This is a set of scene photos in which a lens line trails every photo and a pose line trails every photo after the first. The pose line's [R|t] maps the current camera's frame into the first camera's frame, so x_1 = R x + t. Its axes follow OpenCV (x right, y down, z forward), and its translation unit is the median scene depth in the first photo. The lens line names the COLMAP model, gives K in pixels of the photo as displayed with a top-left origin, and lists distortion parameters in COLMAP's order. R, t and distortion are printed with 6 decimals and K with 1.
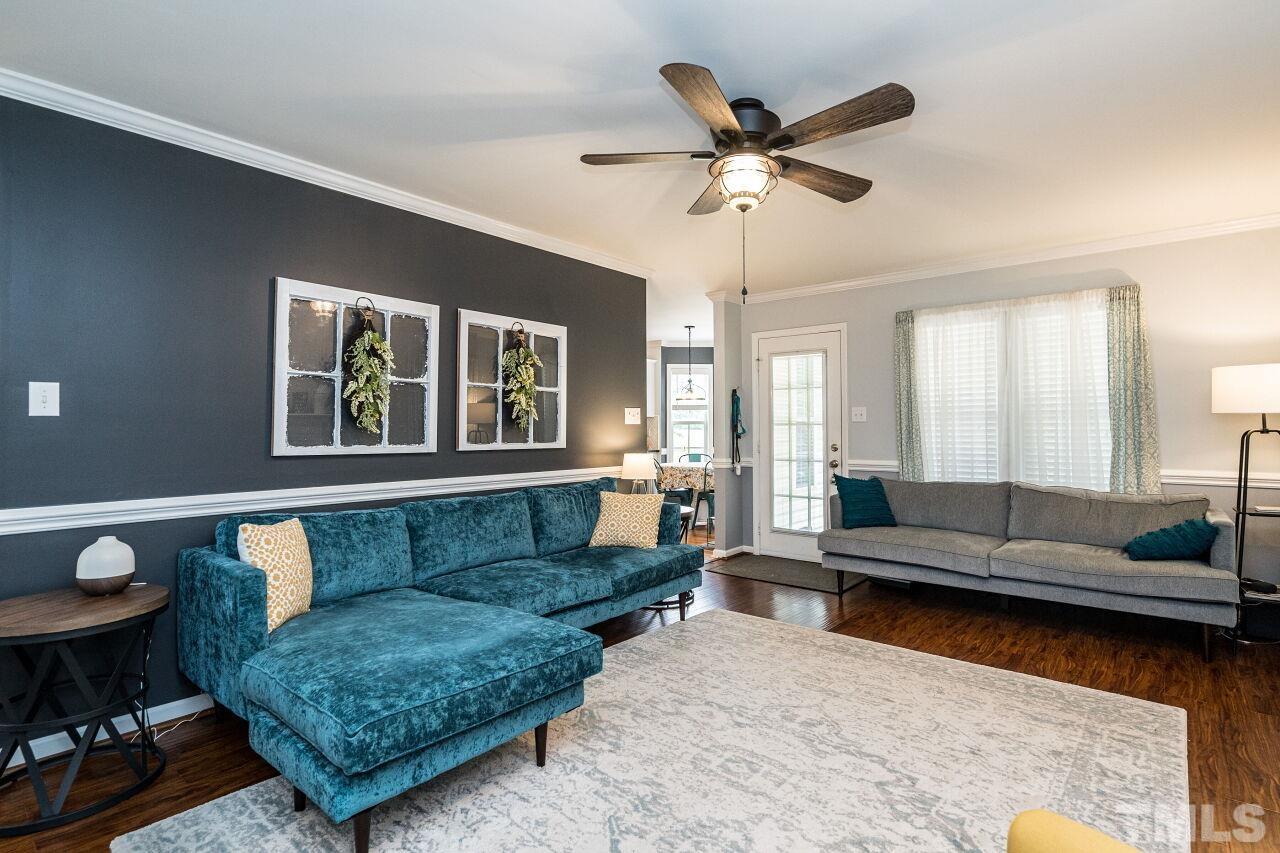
lens RADIAL K [[609.7, 0, 644.1], [0, 609.7, 421.2], [0, 0, 1]] dist [-0.004312, 0.001345]
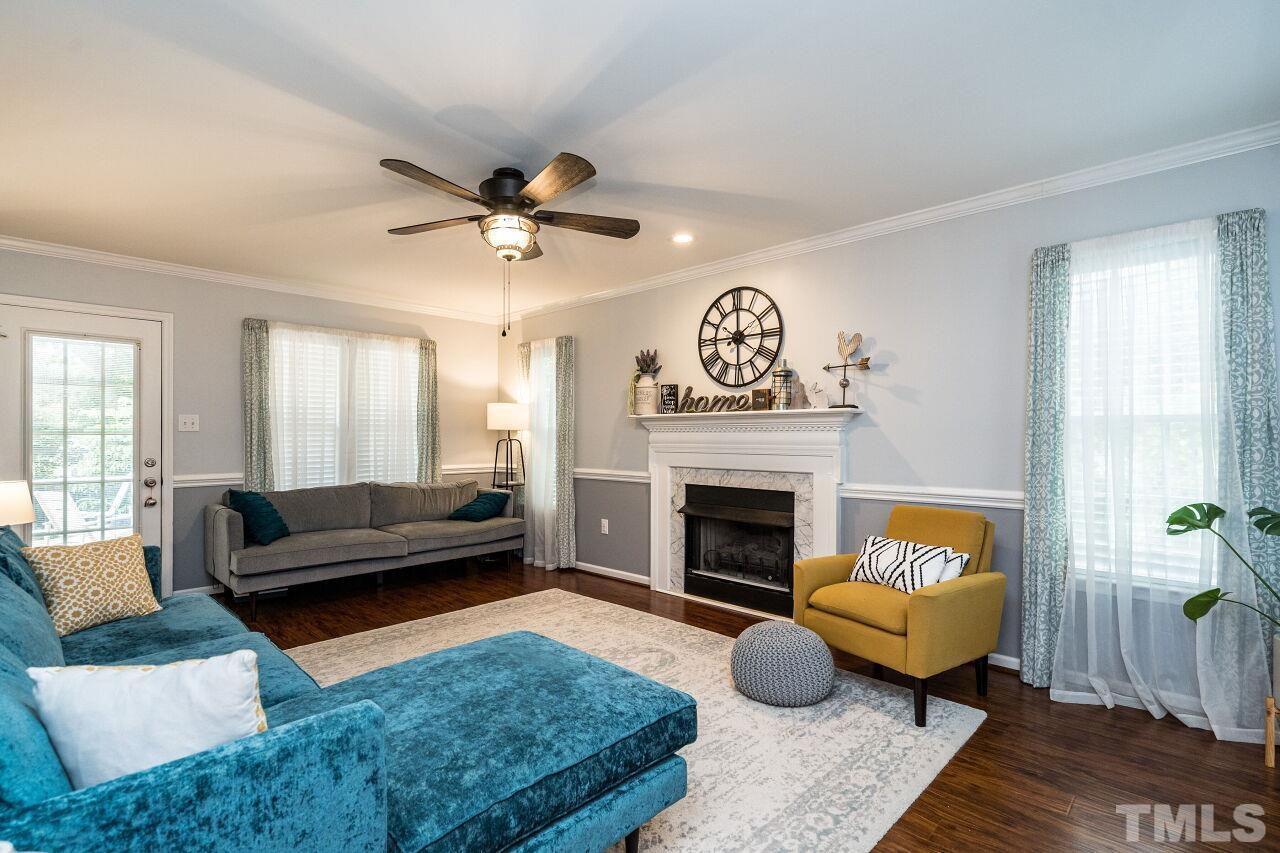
lens RADIAL K [[609.7, 0, 641.4], [0, 609.7, 433.2], [0, 0, 1]] dist [-0.004312, 0.001345]
pose [[0.083208, 0.005911, 0.996515, -0.756016], [-0.012245, 0.999913, -0.004909, 0.000278], [-0.996457, -0.011794, 0.083273, 0.456650]]
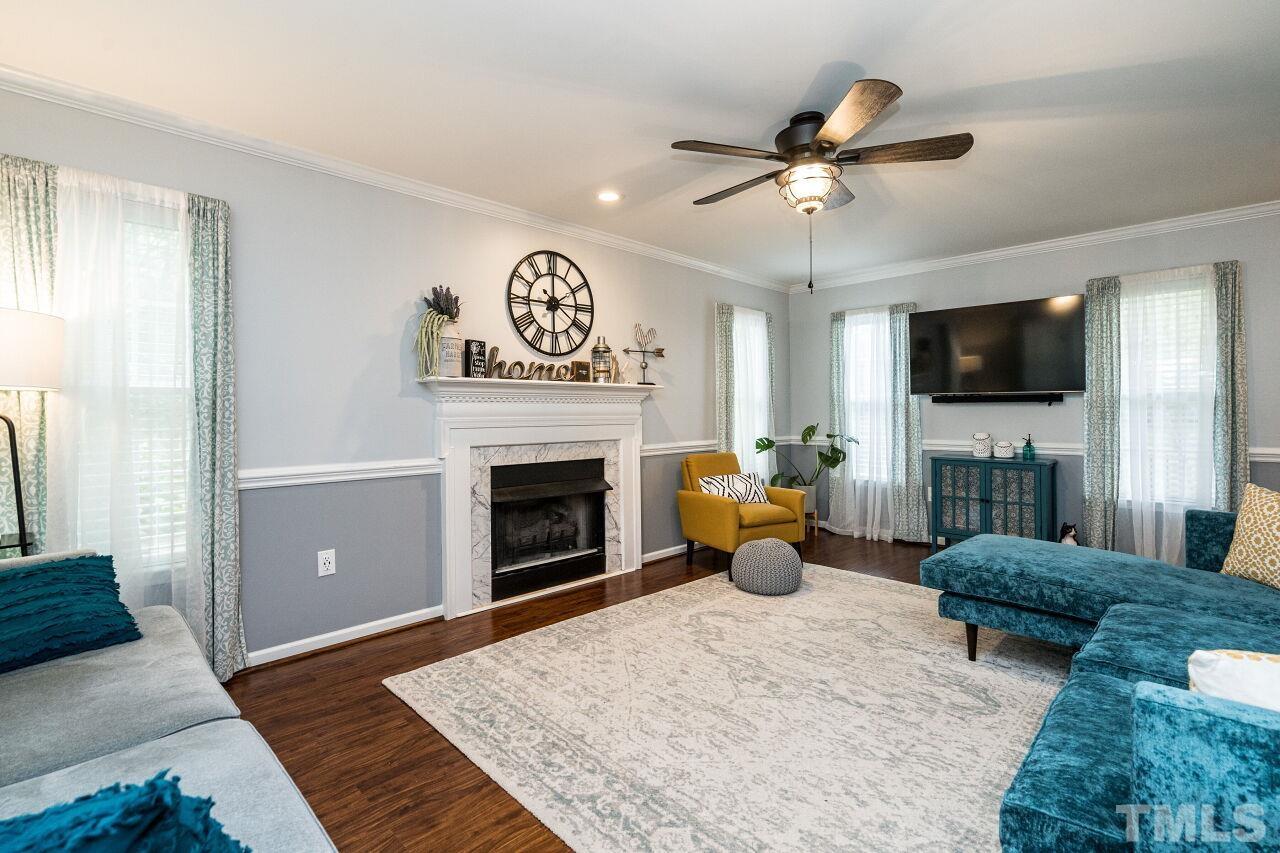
lens RADIAL K [[609.7, 0, 613.0], [0, 609.7, 407.0], [0, 0, 1]] dist [-0.004312, 0.001345]
pose [[-0.994901, 0.011039, 0.100250, 0.303782], [0.008648, 0.999668, -0.024261, 0.027962], [-0.100485, -0.023270, -0.994666, 1.568508]]
